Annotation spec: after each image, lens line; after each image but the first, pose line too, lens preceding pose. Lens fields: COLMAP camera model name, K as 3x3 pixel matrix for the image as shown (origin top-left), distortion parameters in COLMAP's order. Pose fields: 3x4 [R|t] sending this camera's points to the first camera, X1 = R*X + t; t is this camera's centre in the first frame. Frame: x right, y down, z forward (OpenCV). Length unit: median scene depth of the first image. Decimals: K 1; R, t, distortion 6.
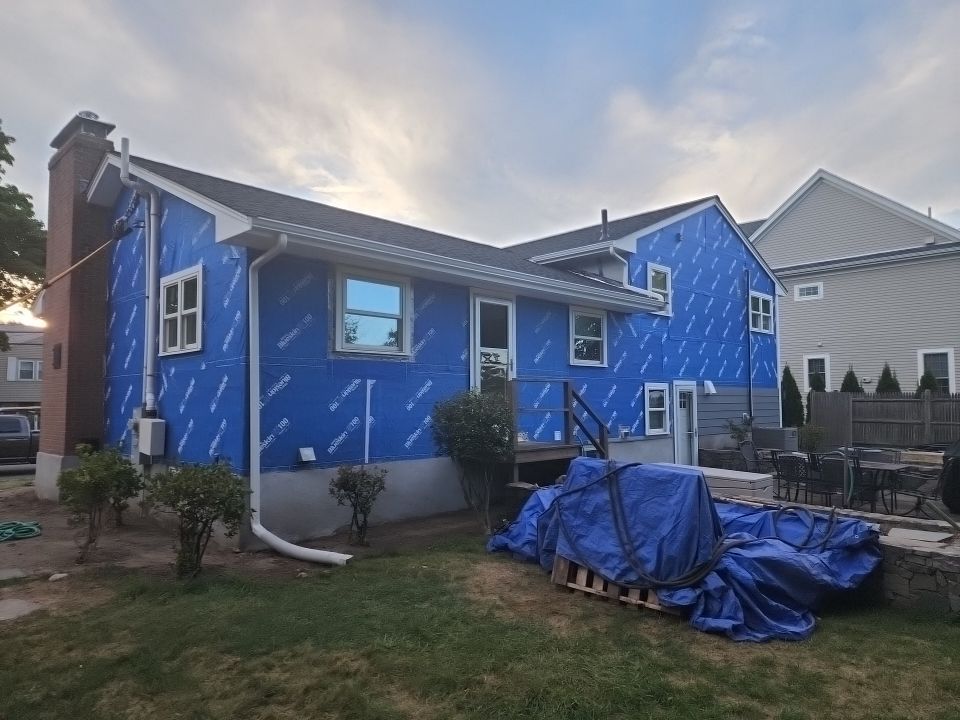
lens RADIAL K [[660.9, 0, 485.8], [0, 660.9, 364.7], [0, 0, 1]] dist [-0.005833, -0.011210]
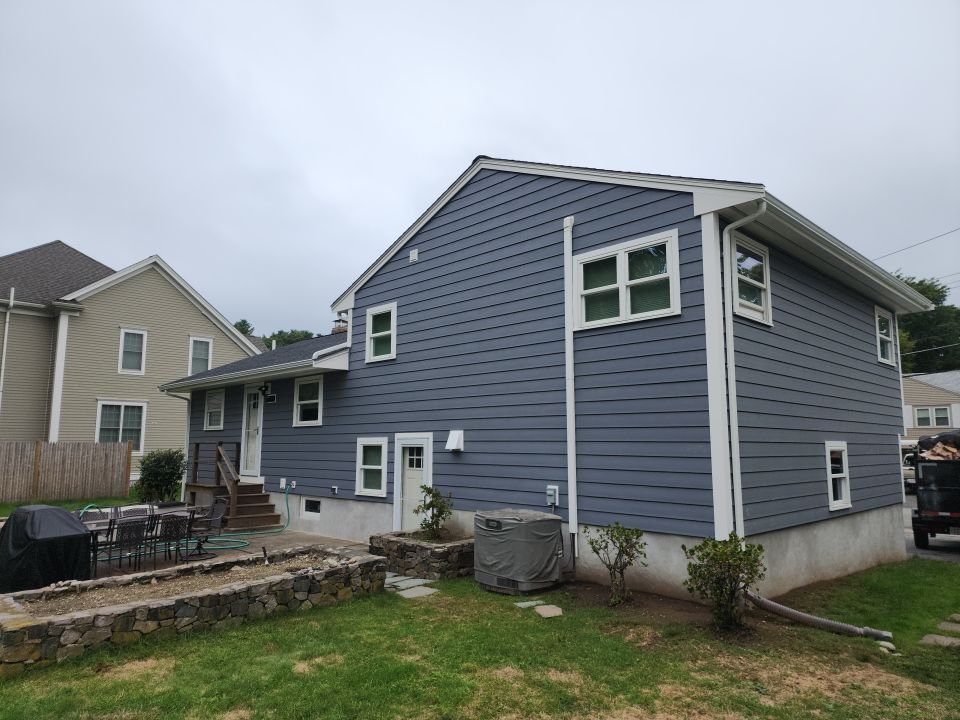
lens RADIAL K [[660.9, 0, 481.3], [0, 660.9, 359.6], [0, 0, 1]] dist [-0.005833, -0.011210]
pose [[-0.001007, -0.127778, -0.991802, 1.282634], [0.054653, 0.990313, -0.127642, 0.049581], [0.998505, -0.054334, 0.005987, 1.261508]]
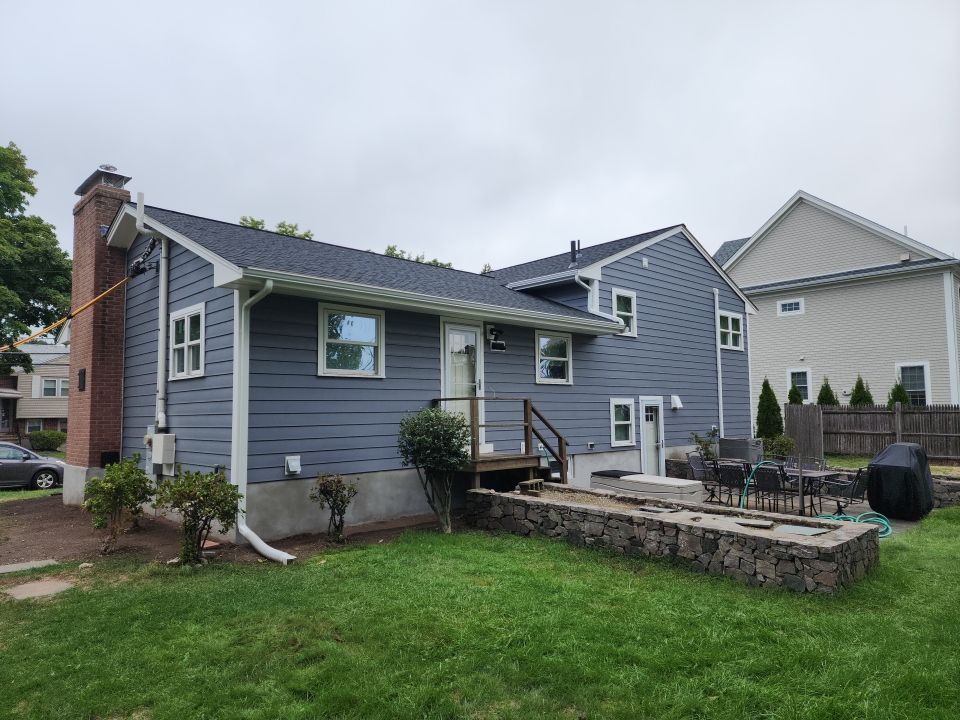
lens RADIAL K [[660.9, 0, 478.1], [0, 660.9, 369.7], [0, 0, 1]] dist [-0.005833, -0.011210]
pose [[0.999503, -0.008709, -0.030308, 0.060218], [0.008370, 0.999901, -0.011316, -0.010526], [0.030403, 0.011056, 0.999477, -0.104078]]
